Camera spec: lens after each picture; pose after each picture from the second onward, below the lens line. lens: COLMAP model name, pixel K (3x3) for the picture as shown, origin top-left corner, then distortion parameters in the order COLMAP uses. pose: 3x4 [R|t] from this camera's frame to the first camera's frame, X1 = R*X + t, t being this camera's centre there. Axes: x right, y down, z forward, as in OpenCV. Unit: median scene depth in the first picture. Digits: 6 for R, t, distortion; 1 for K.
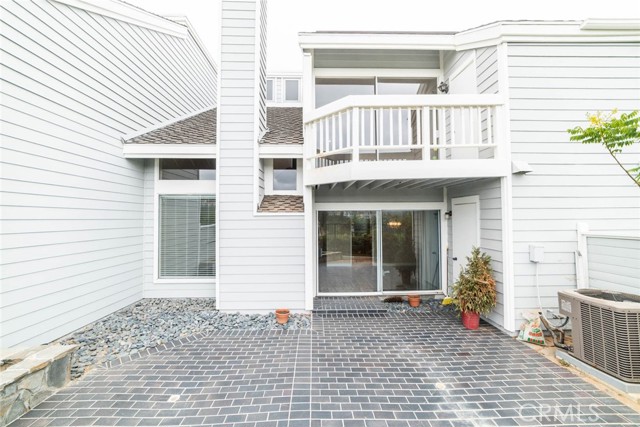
lens RADIAL K [[250.3, 0, 321.4], [0, 250.3, 212.6], [0, 0, 1]] dist [-0.015761, 0.006460]
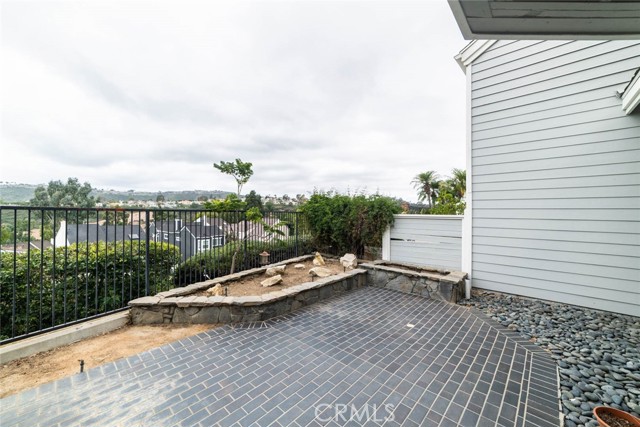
lens RADIAL K [[250.3, 0, 321.4], [0, 250.3, 212.6], [0, 0, 1]] dist [-0.015761, 0.006460]
pose [[-0.697081, -0.005103, -0.716974, 0.699974], [0.006324, 0.999892, -0.013265, 0.140791], [0.716965, -0.013781, -0.696973, 1.550193]]
